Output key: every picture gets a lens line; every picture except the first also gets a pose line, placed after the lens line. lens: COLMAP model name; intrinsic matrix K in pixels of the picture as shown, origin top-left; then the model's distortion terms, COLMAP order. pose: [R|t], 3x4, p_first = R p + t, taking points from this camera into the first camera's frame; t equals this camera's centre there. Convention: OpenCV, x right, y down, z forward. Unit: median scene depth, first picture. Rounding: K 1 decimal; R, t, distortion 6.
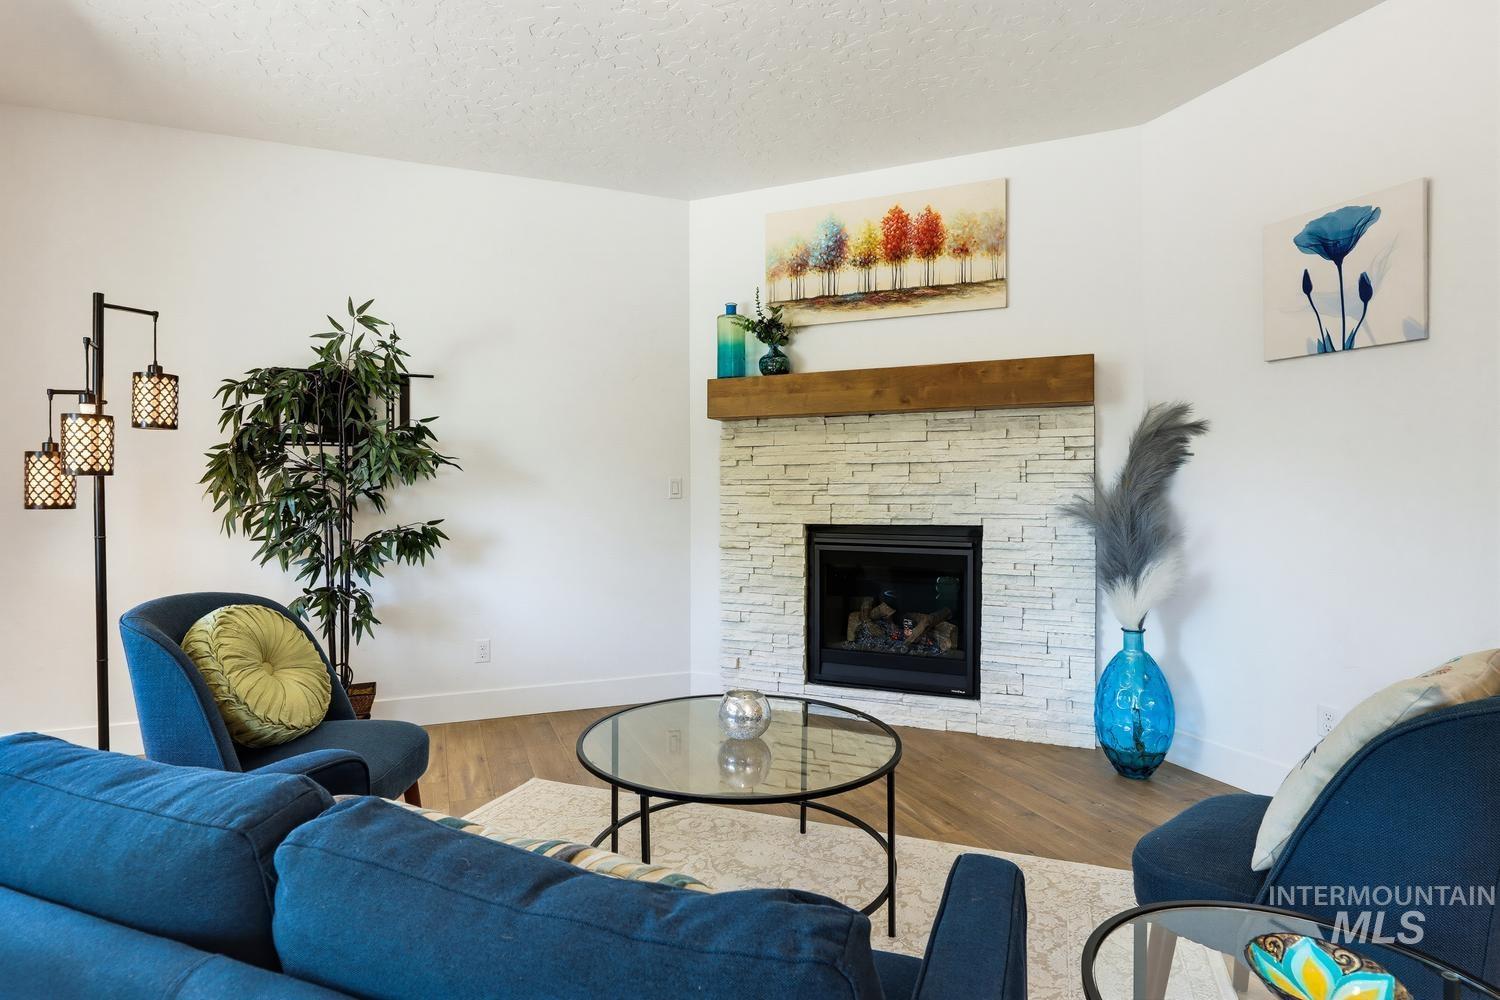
lens RADIAL K [[783.4, 0, 737.1], [0, 783.4, 487.7], [0, 0, 1]] dist [0.003167, 0.000740]
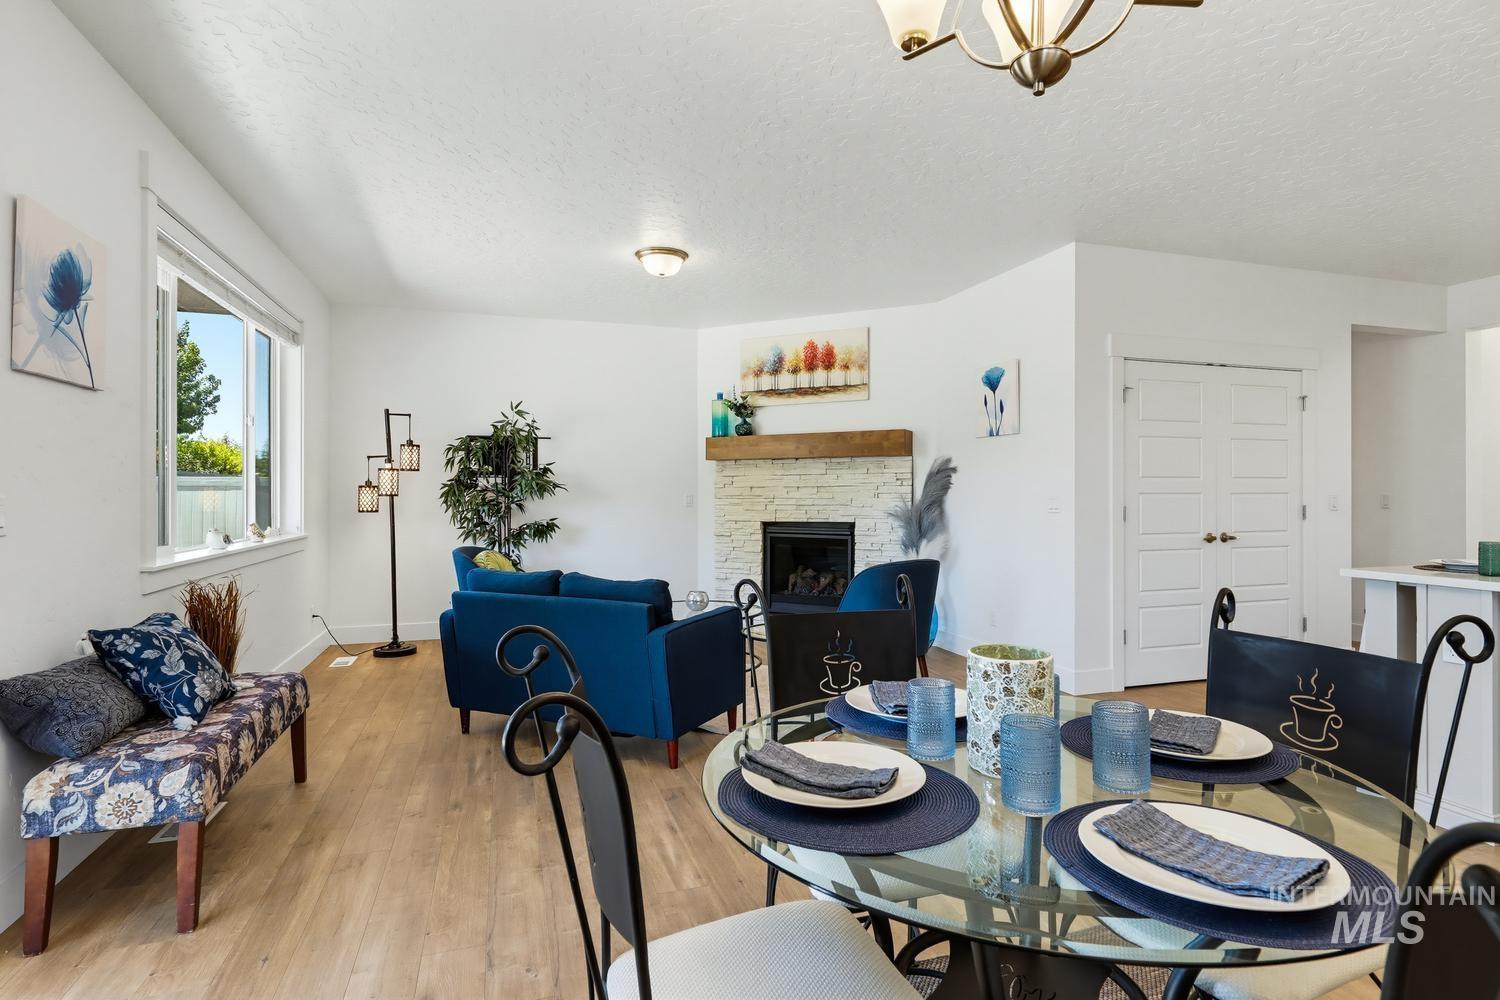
lens RADIAL K [[782.4, 0, 757.9], [0, 782.4, 491.1], [0, 0, 1]] dist [-0.000119, -0.000020]
pose [[0.998416, 0.000670, -0.056254, 0.189556], [-0.000821, 0.999996, -0.002660, -0.017118], [0.056252, 0.002702, 0.998413, -0.776220]]
